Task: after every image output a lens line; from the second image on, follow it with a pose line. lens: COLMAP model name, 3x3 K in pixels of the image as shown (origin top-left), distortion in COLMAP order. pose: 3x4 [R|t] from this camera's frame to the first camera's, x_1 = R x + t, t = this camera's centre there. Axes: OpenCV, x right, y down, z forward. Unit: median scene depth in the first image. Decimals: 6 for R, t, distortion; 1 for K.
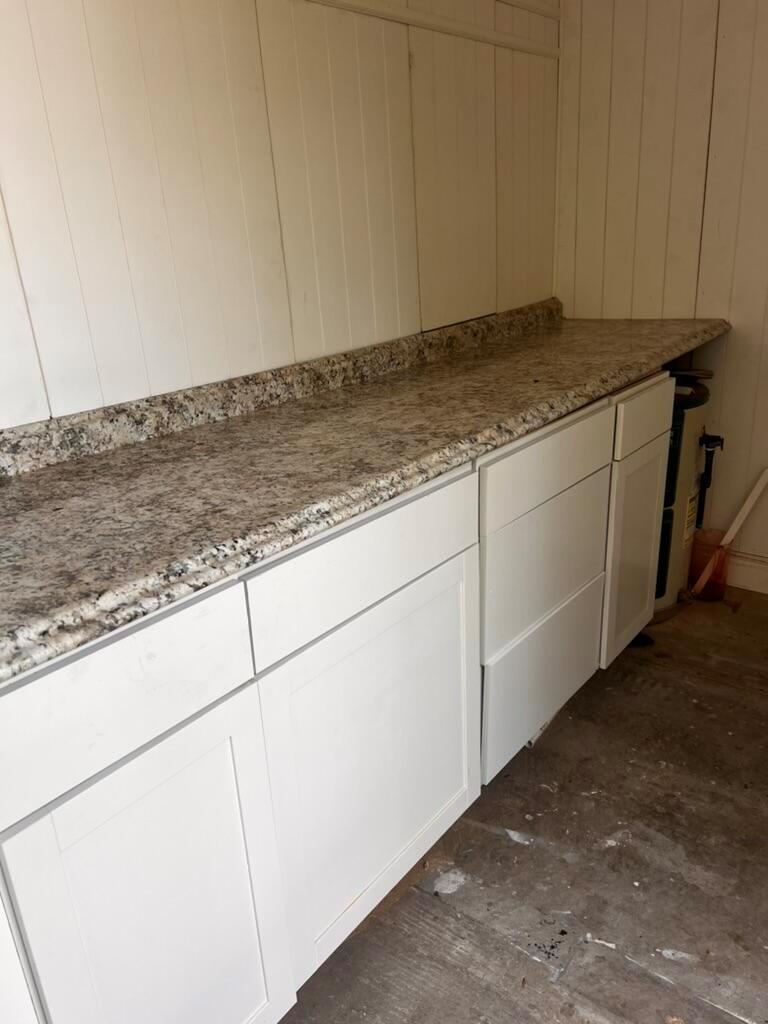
lens RADIAL K [[770.4, 0, 382.2], [0, 770.4, 509.4], [0, 0, 1]] dist [0.004099, -0.016695]
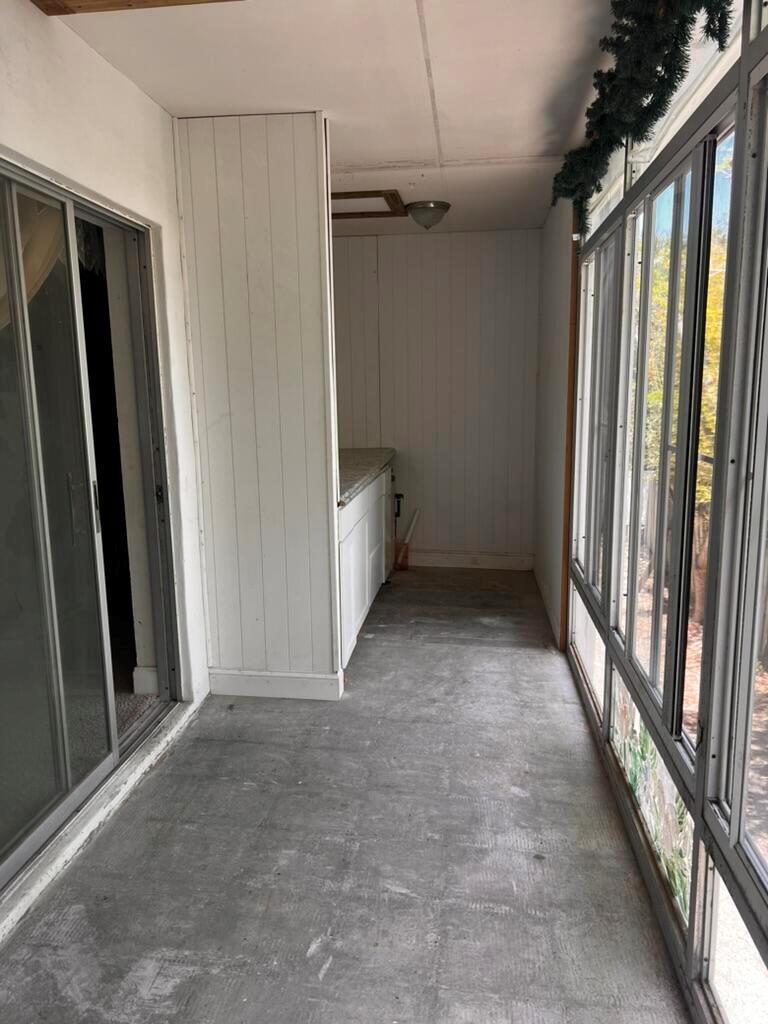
lens RADIAL K [[770.4, 0, 382.2], [0, 770.4, 515.0], [0, 0, 1]] dist [0.004099, -0.016695]
pose [[0.848257, -0.048062, 0.527399, -1.242327], [0.154200, 0.975138, -0.159148, 0.481212], [-0.506638, 0.216323, 0.834579, -1.351894]]
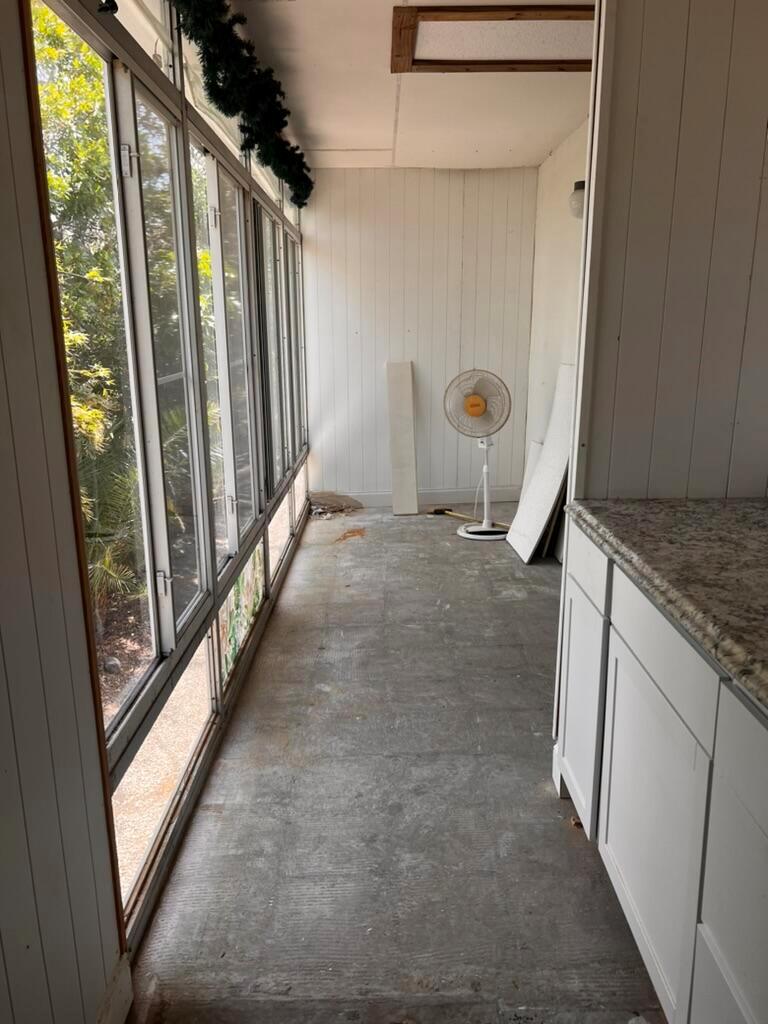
lens RADIAL K [[770.4, 0, 382.8], [0, 770.4, 514.1], [0, 0, 1]] dist [0.004099, -0.016695]
pose [[-0.779776, 0.206108, -0.591158, 0.744484], [-0.167573, 0.841088, 0.514286, -0.486107], [0.603215, 0.500090, -0.621322, 1.029460]]
